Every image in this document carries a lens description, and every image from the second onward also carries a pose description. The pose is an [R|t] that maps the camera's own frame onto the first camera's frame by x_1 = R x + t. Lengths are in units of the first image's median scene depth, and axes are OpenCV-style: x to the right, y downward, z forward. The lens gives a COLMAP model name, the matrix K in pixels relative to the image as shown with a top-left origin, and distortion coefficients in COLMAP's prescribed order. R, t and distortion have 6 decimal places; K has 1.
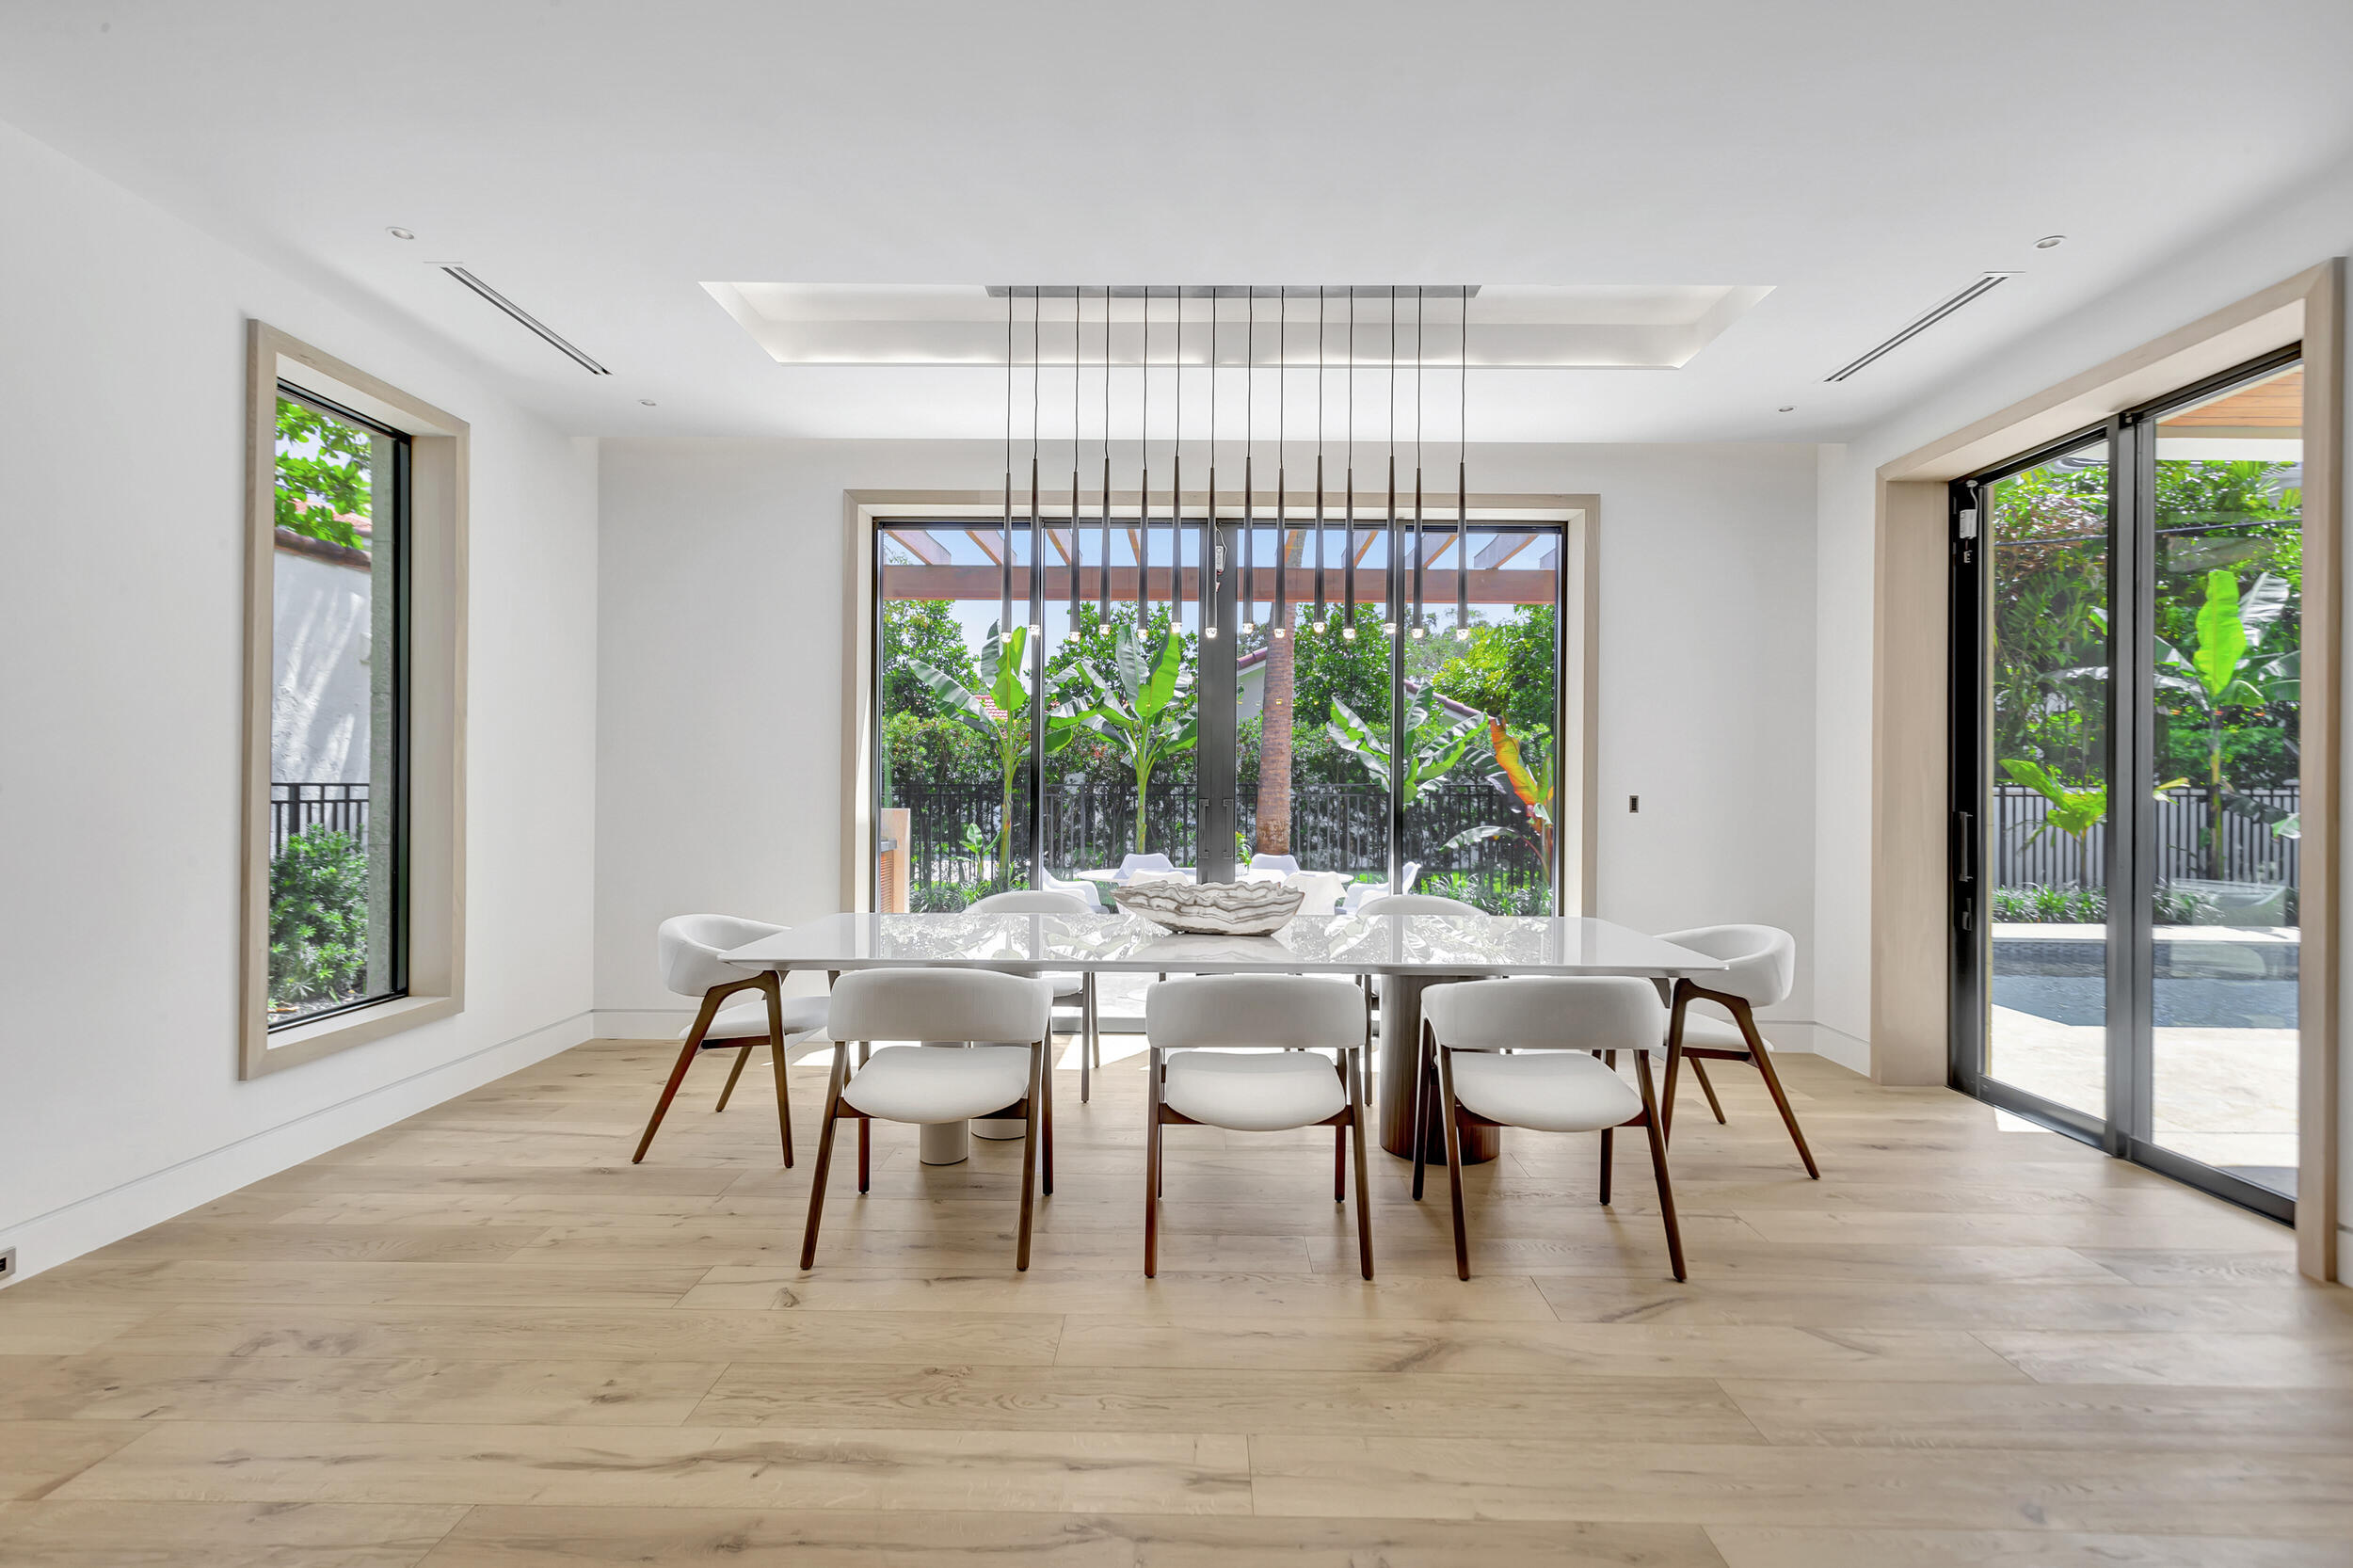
lens RADIAL K [[1058.0, 0, 1182.5], [0, 1058.0, 781.6], [0, 0, 1]] dist [0.001295, 0.000655]
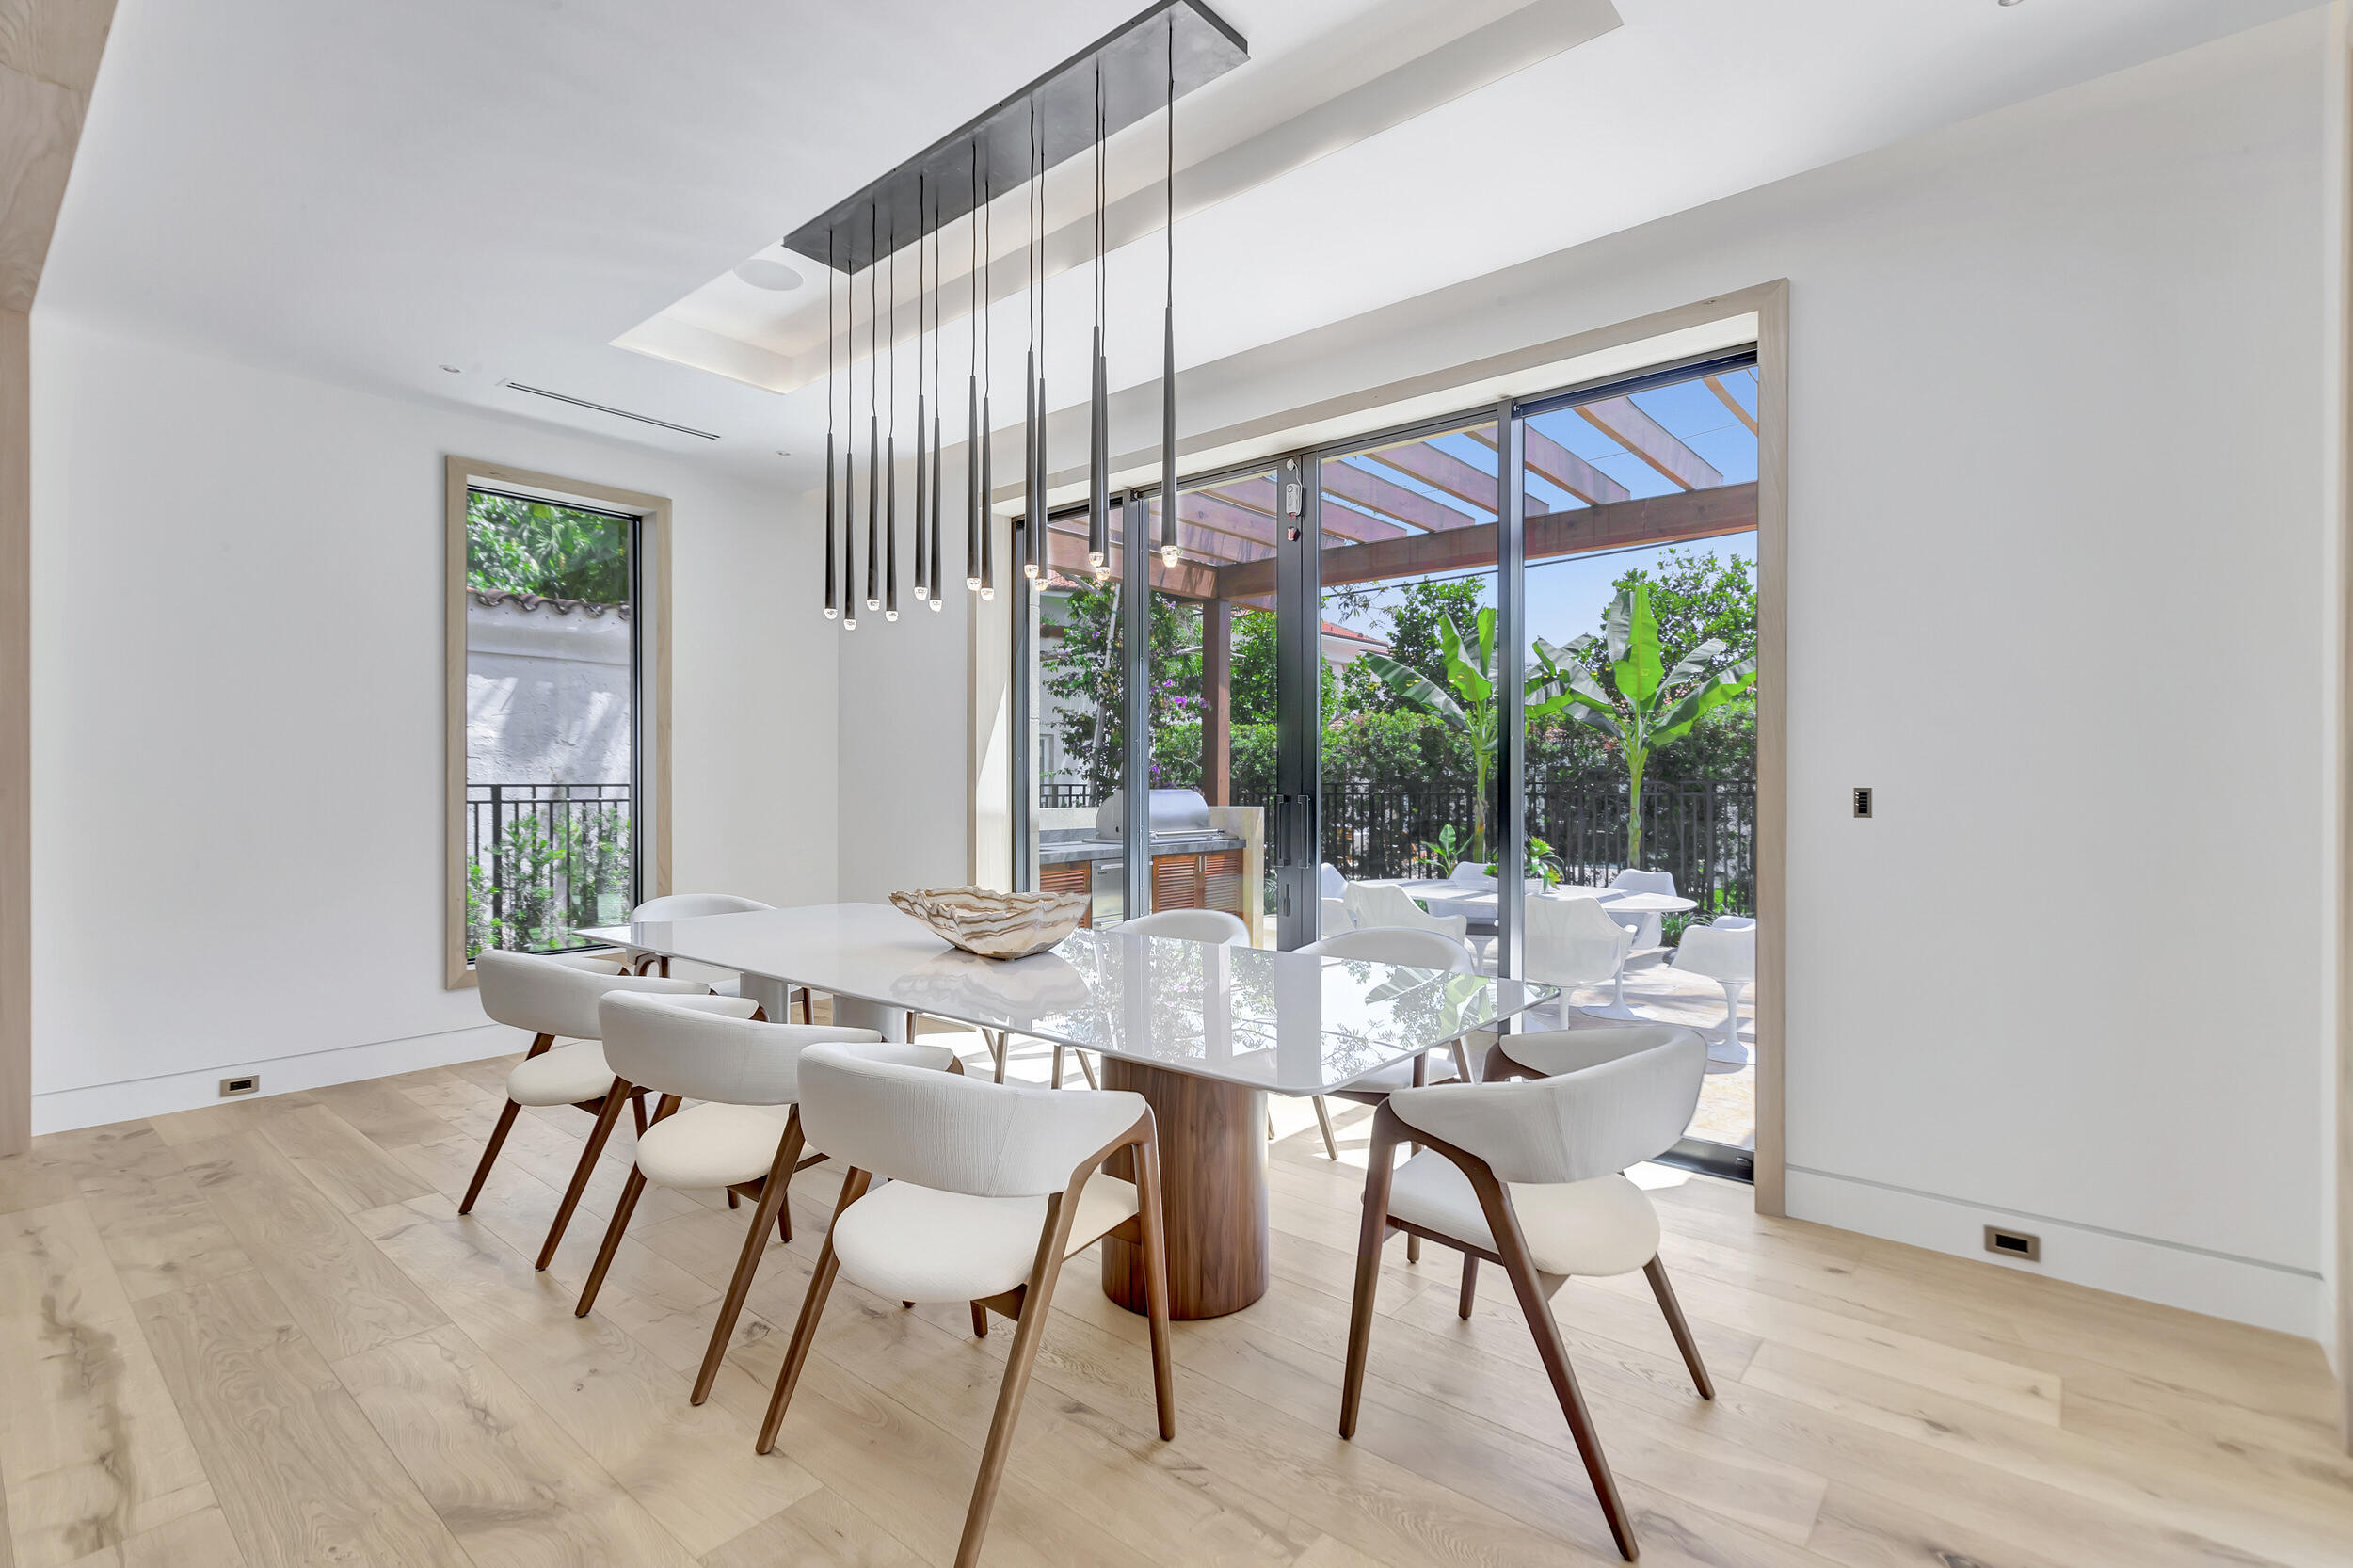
lens RADIAL K [[1058.0, 0, 1190.0], [0, 1058.0, 787.3], [0, 0, 1]] dist [0.001295, 0.000655]
pose [[0.780458, -0.005828, -0.625180, 0.694504], [0.007831, 0.999969, 0.000456, 0.013879], [0.625159, -0.005252, 0.780480, 0.453590]]
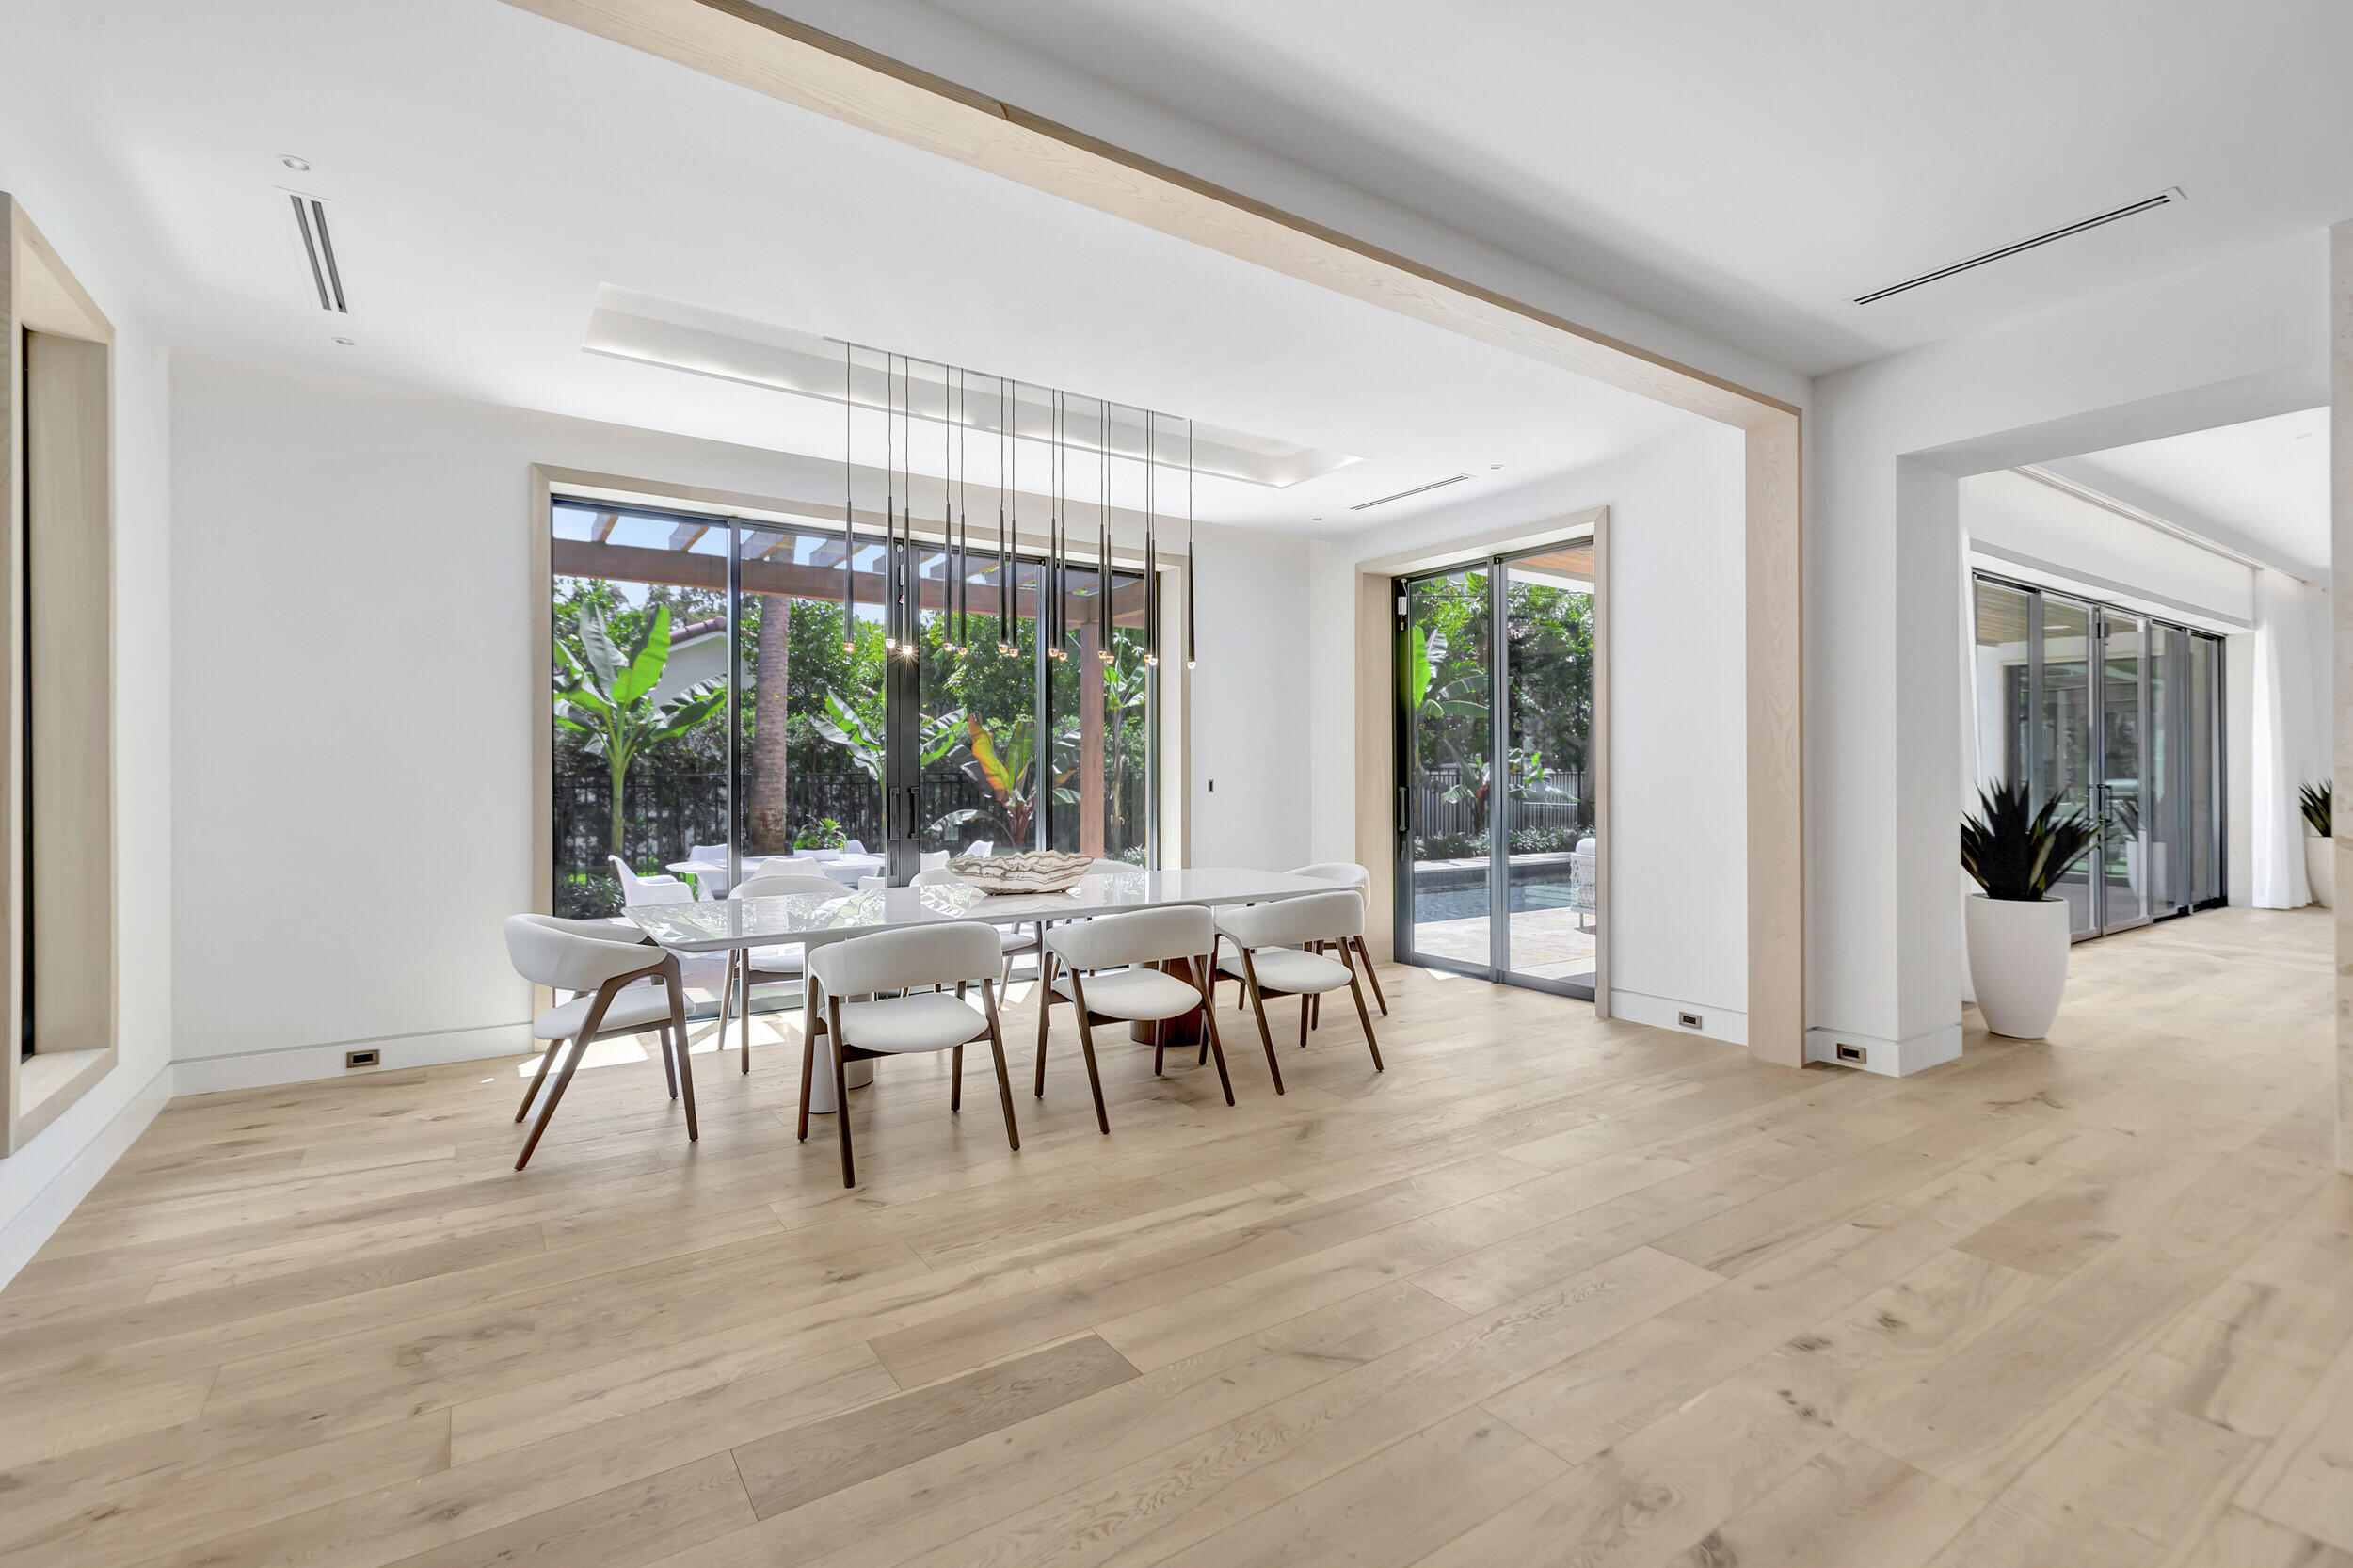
lens RADIAL K [[1058.0, 0, 1171.0], [0, 1058.0, 771.9], [0, 0, 1]] dist [0.001295, 0.000655]
pose [[0.823904, -0.007633, 0.566678, -0.539288], [0.006372, 0.999971, 0.004205, -0.004428], [-0.566694, 0.000146, 0.823928, -0.130702]]
